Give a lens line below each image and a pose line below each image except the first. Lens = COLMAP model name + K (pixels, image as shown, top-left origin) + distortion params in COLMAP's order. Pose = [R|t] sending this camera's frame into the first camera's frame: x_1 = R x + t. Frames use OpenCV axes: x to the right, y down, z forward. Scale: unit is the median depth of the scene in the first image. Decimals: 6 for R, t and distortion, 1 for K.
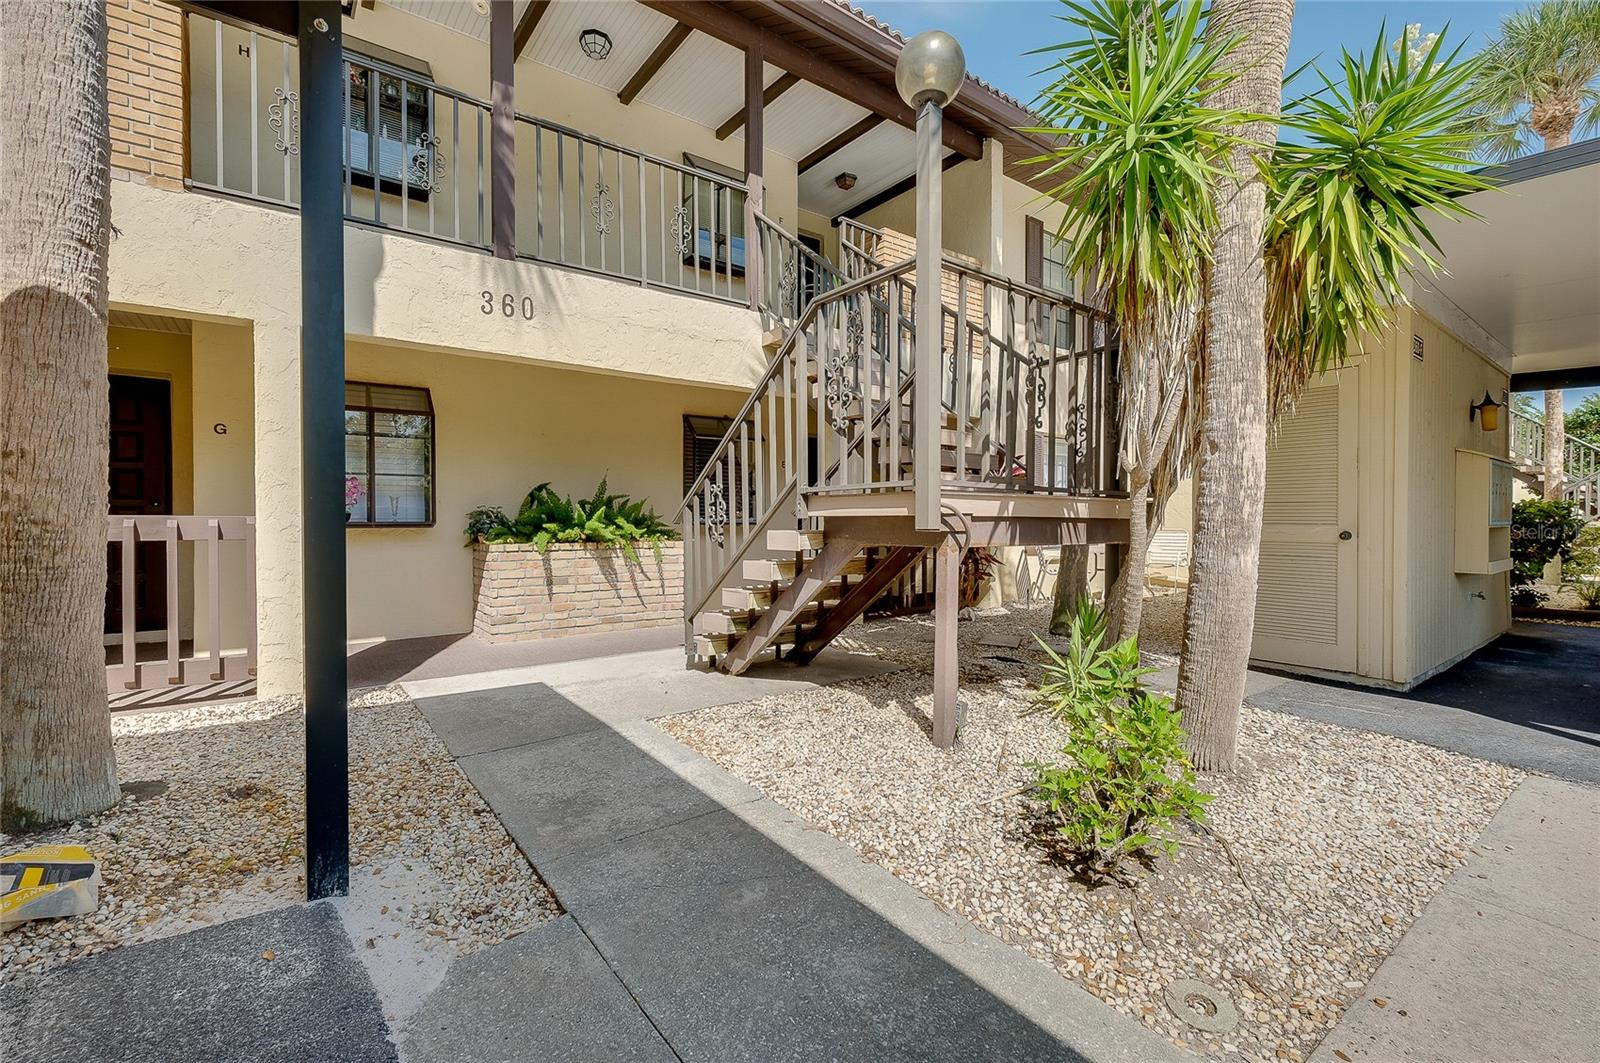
lens RADIAL K [[706.0, 0, 800.0], [0, 706.0, 531.5], [0, 0, 1]] dist [-0.002099, -0.000351]
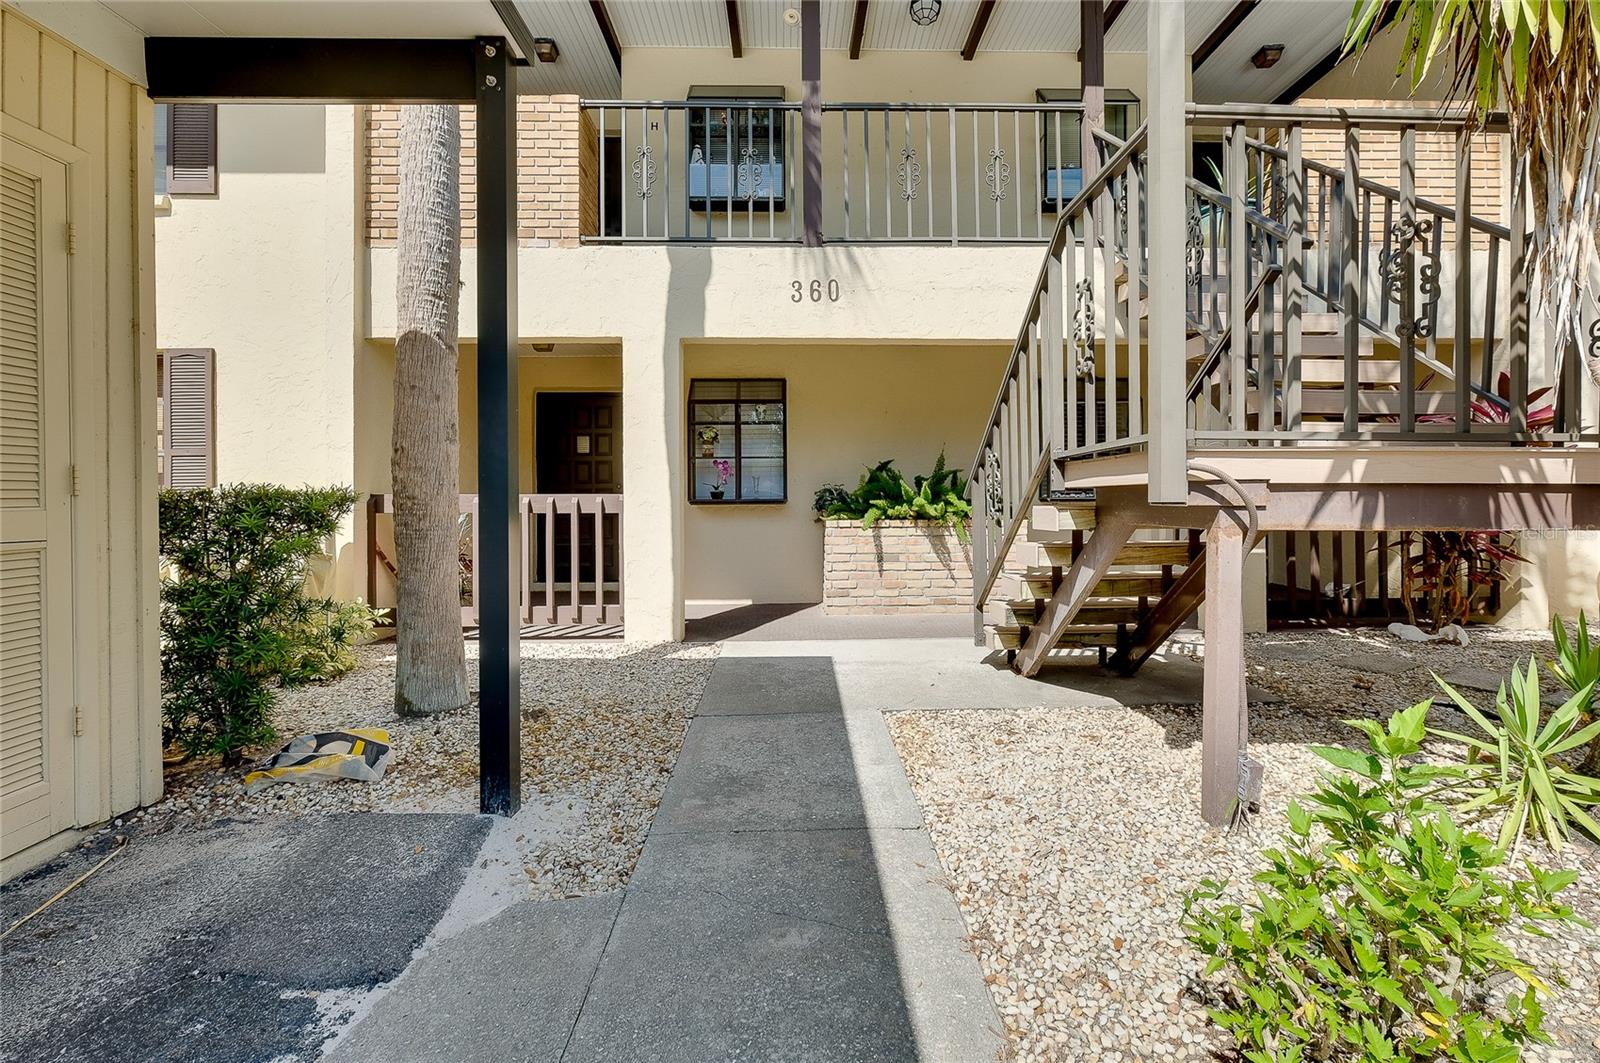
lens RADIAL K [[715.3, 0, 806.4], [0, 715.3, 500.7], [0, 0, 1]] dist [-0.002328, -0.001362]
pose [[0.813537, -0.003379, -0.581503, 0.191005], [-0.004762, 0.999911, -0.012473, 0.003344], [0.581493, 0.012916, 0.813449, 0.138151]]
